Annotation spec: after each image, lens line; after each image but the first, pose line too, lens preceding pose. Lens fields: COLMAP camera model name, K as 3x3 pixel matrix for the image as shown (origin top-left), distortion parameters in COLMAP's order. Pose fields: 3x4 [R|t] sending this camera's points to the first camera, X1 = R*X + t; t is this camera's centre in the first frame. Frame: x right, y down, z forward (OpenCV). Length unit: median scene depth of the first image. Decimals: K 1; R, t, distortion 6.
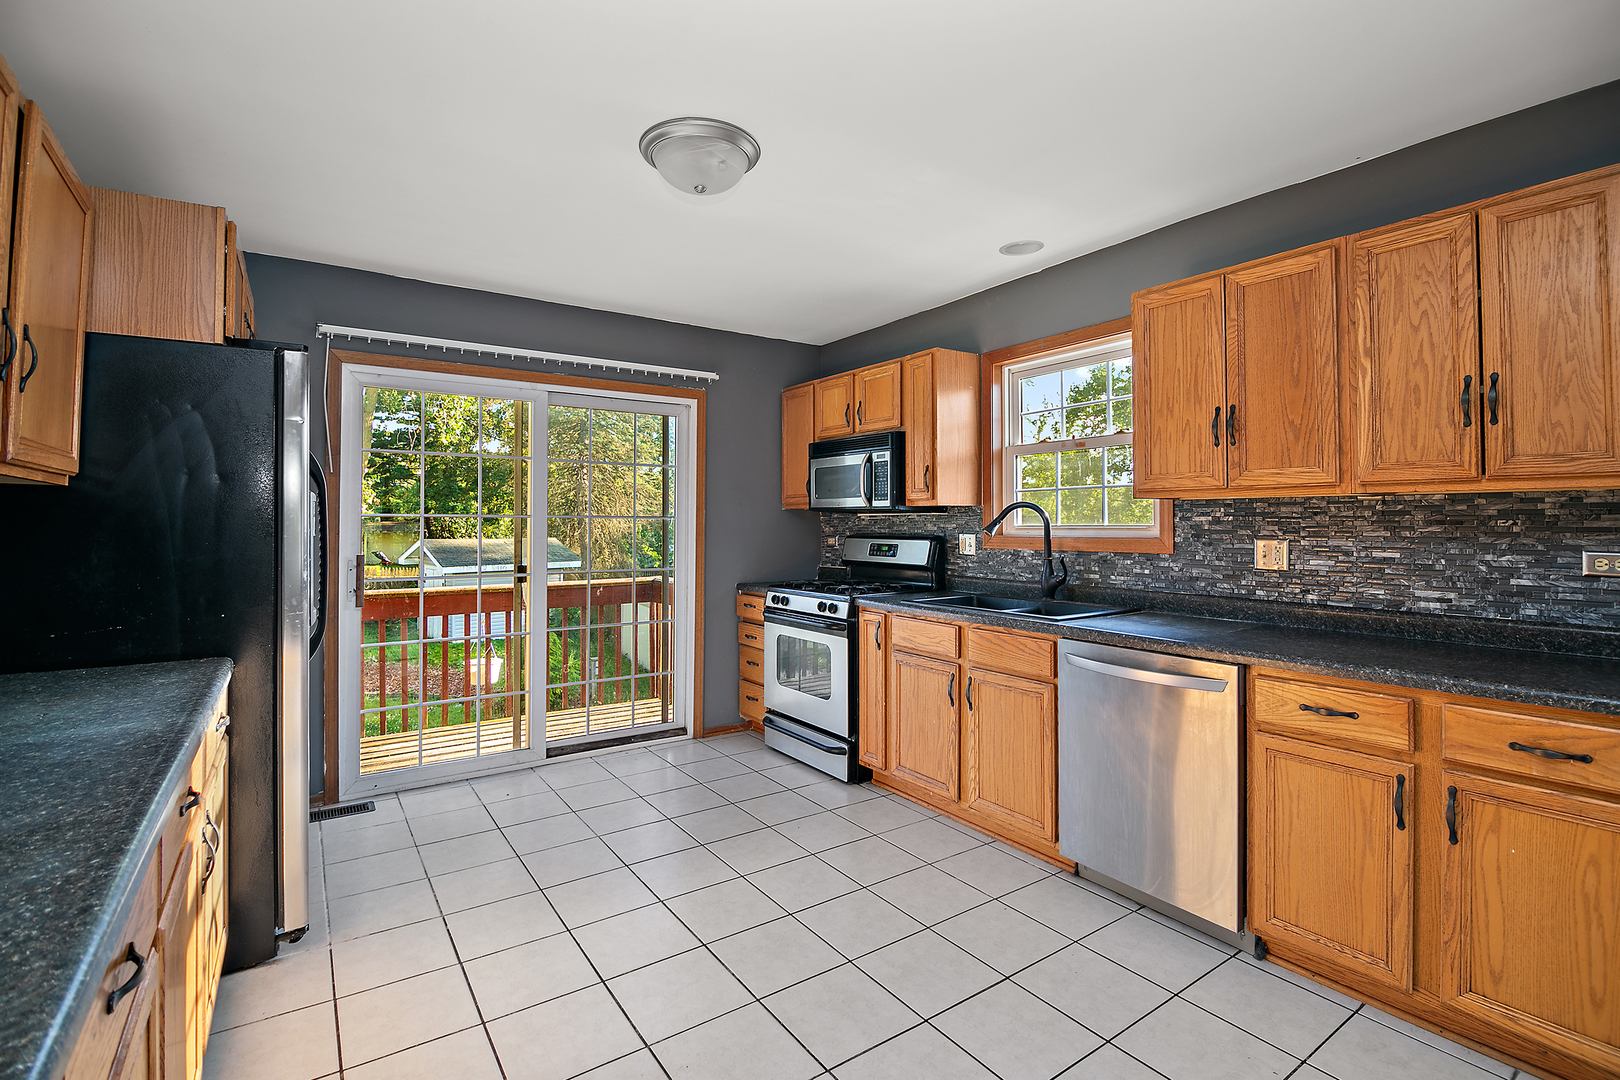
lens RADIAL K [[732.1, 0, 779.2], [0, 732.1, 515.2], [0, 0, 1]] dist [0.002376, -0.002409]
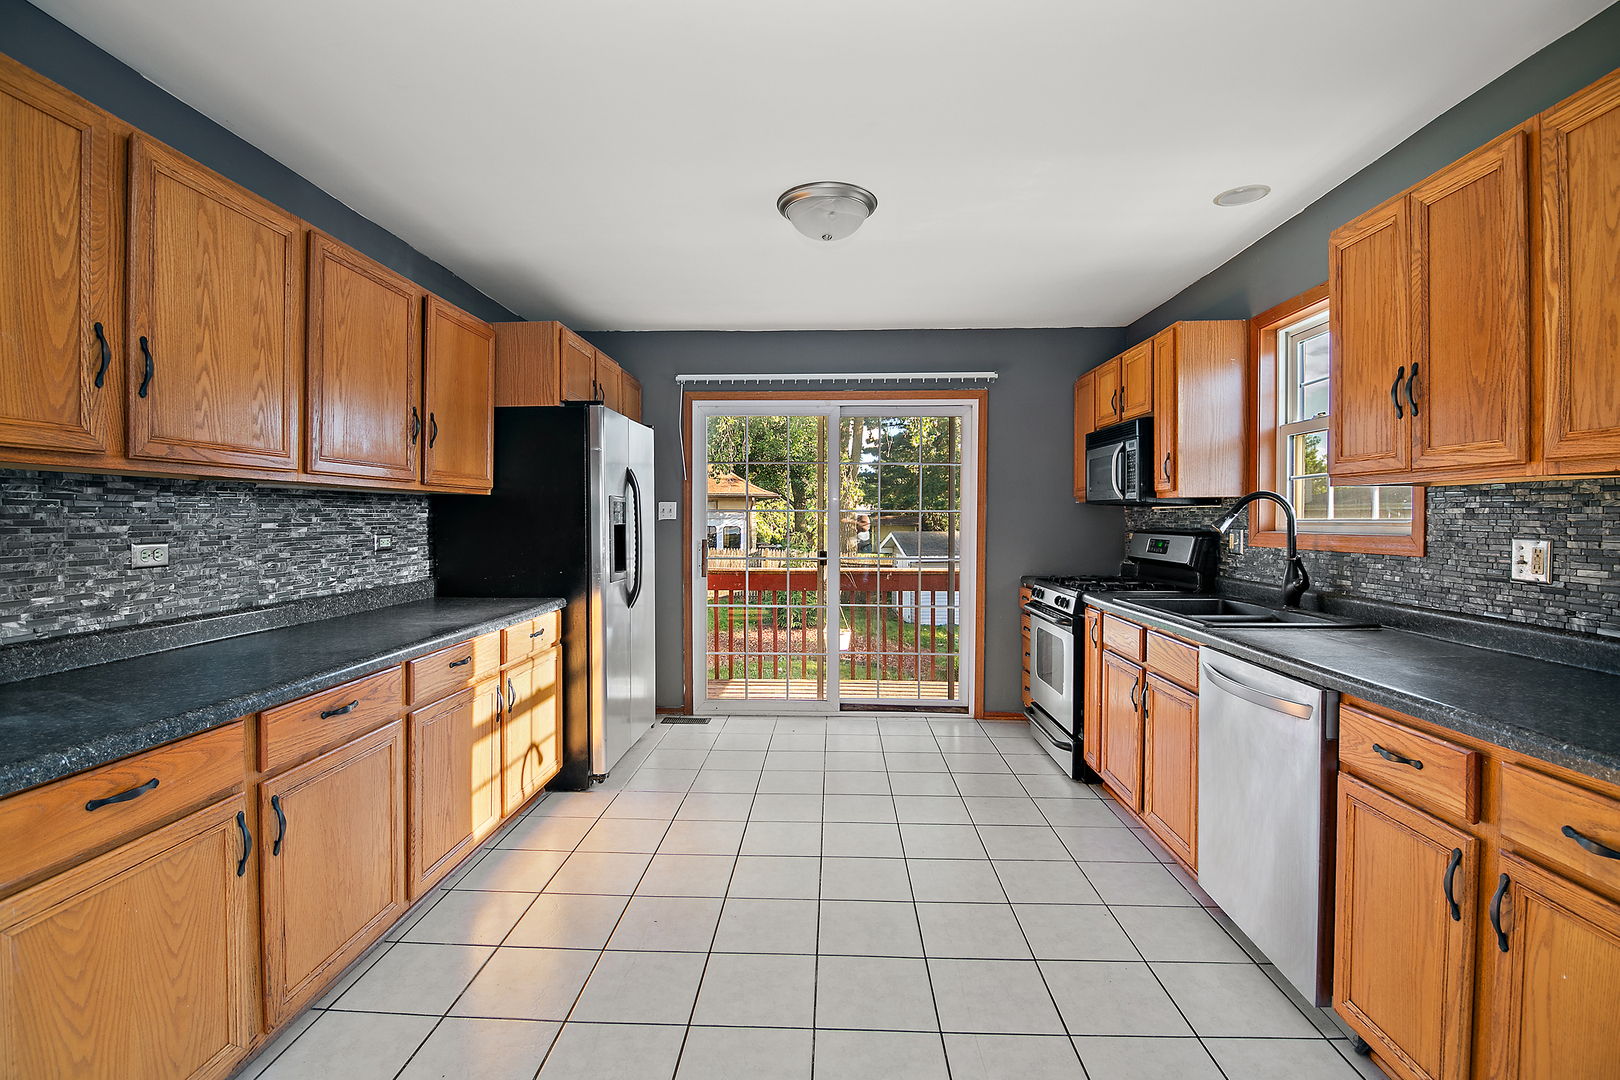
lens RADIAL K [[732.1, 0, 814.4], [0, 732.1, 529.5], [0, 0, 1]] dist [0.002376, -0.002409]
pose [[0.813109, 0.011331, -0.582001, 0.461080], [0.005071, 0.999635, 0.026546, 0.000441], [0.582089, -0.024536, 0.812755, 0.002721]]
